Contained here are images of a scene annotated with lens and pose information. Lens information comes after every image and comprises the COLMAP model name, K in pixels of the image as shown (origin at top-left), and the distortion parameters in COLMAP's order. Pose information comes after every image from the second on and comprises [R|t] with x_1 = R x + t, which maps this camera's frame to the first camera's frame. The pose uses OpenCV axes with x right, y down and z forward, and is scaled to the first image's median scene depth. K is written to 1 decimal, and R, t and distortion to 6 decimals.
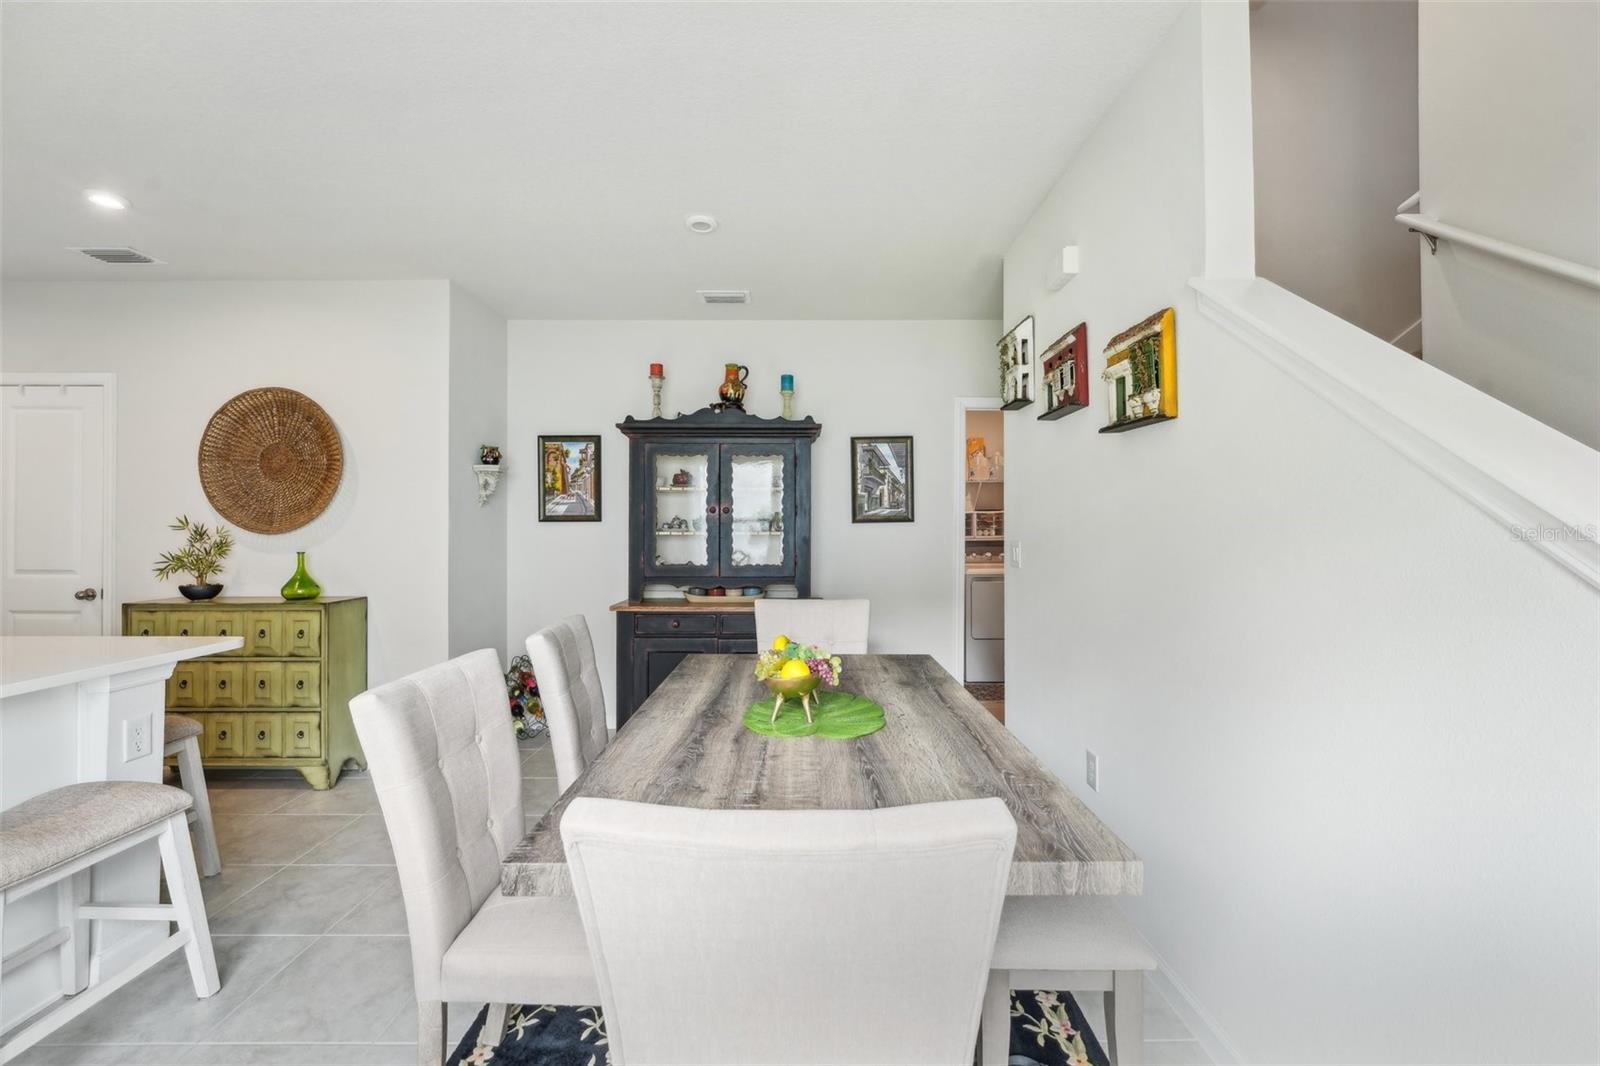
lens RADIAL K [[655.9, 0, 802.3], [0, 655.9, 516.5], [0, 0, 1]] dist [-0.017451, 0.001845]
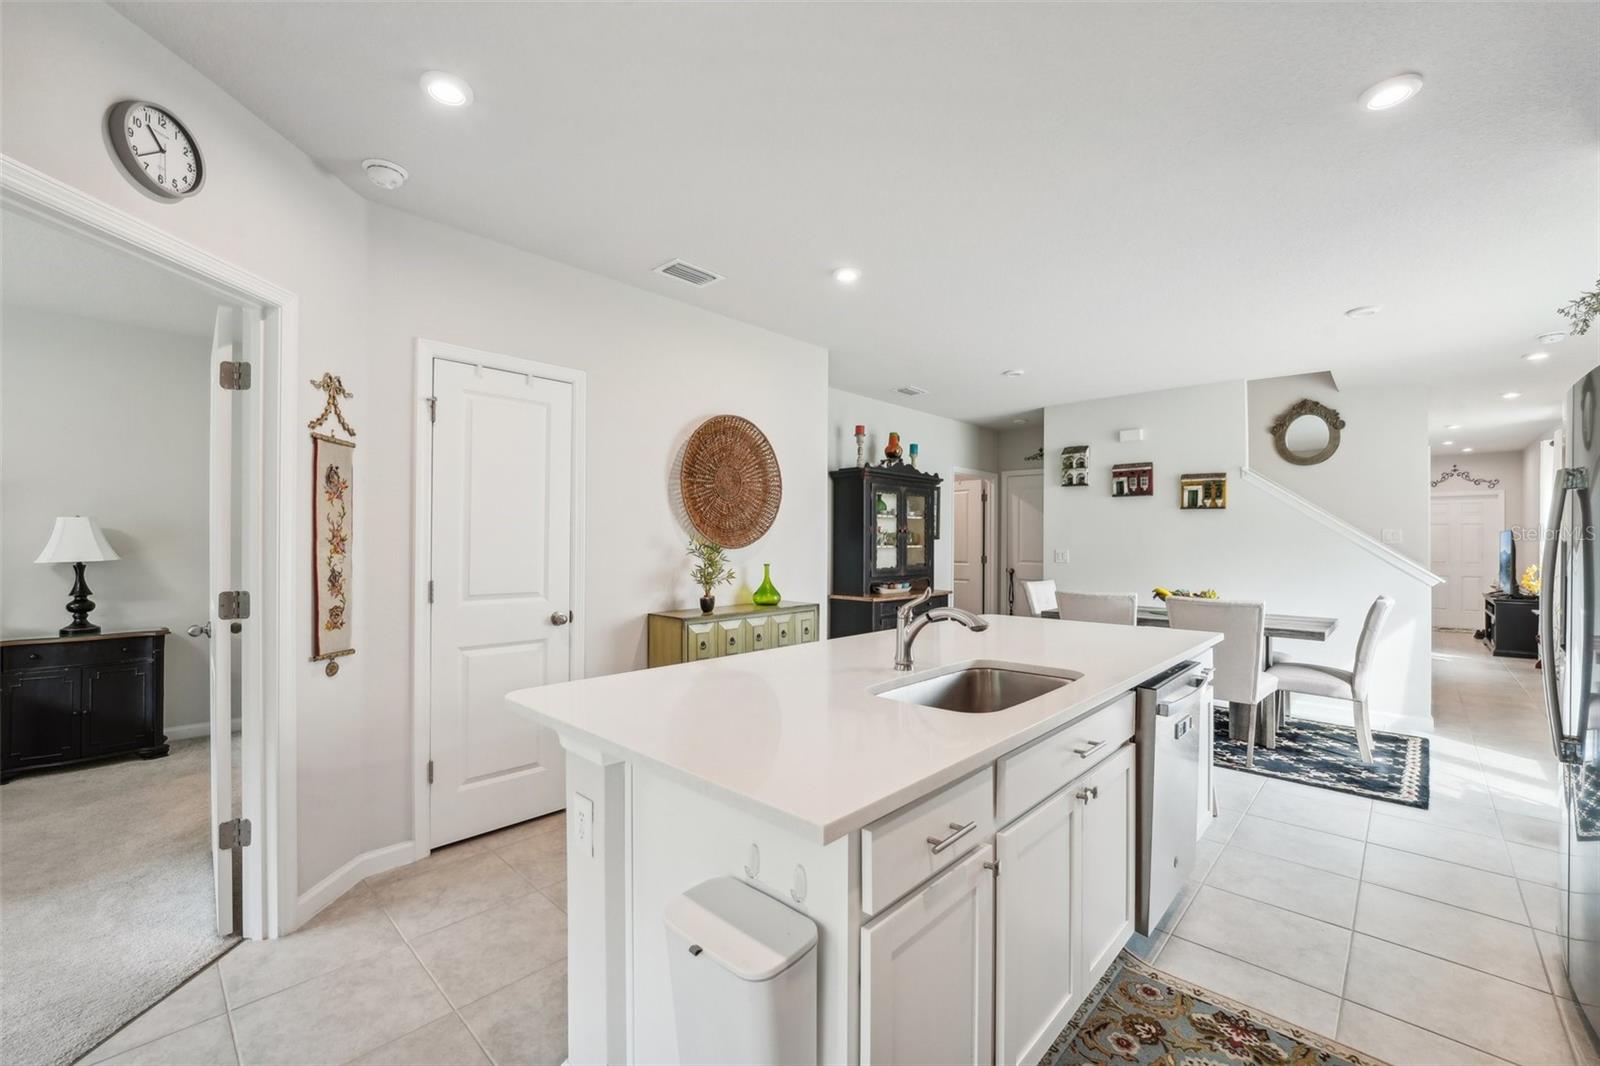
lens RADIAL K [[655.9, 0, 806.7], [0, 655.9, 539.3], [0, 0, 1]] dist [-0.017451, 0.001845]
pose [[0.688459, 0.004446, 0.725262, -1.527002], [-0.011804, 0.999917, 0.005076, 0.003587], [-0.725180, -0.012055, 0.688454, 0.141095]]
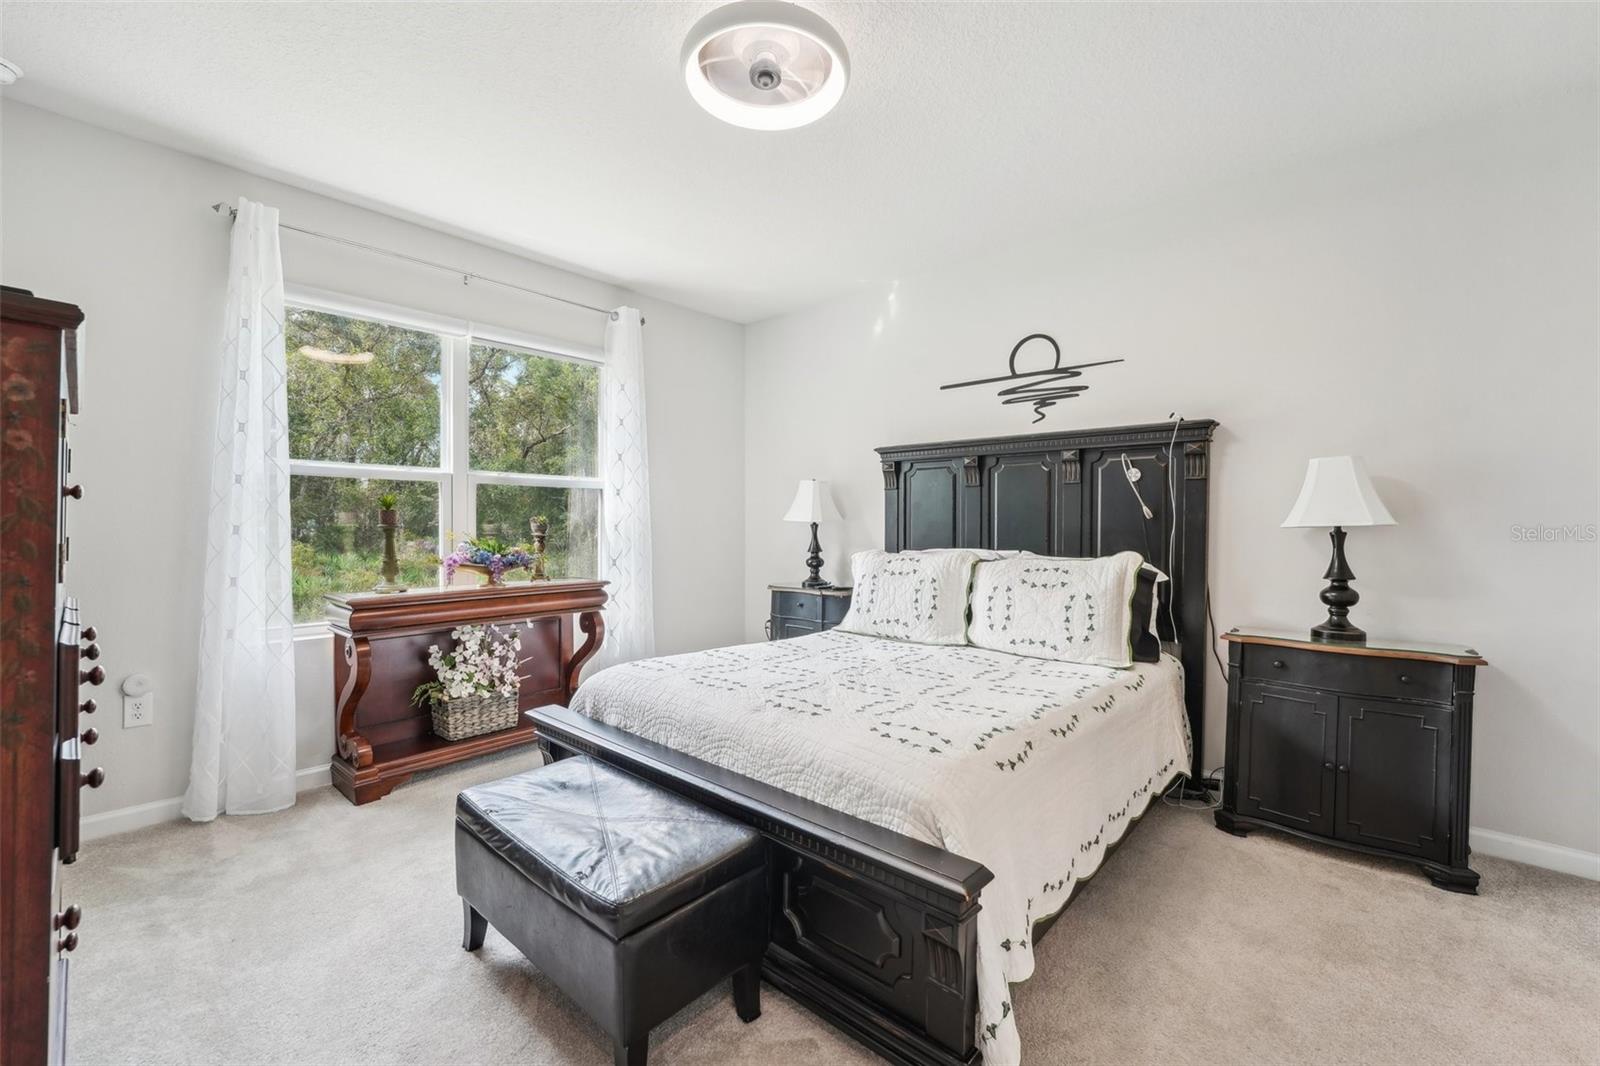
lens RADIAL K [[655.9, 0, 804.4], [0, 655.9, 529.5], [0, 0, 1]] dist [-0.017451, 0.001845]
pose [[0.733914, 0.007616, -0.679199, -1.531658], [0.001492, 0.999917, 0.012824, 0.049865], [0.679240, -0.010425, 0.733842, 0.801764]]
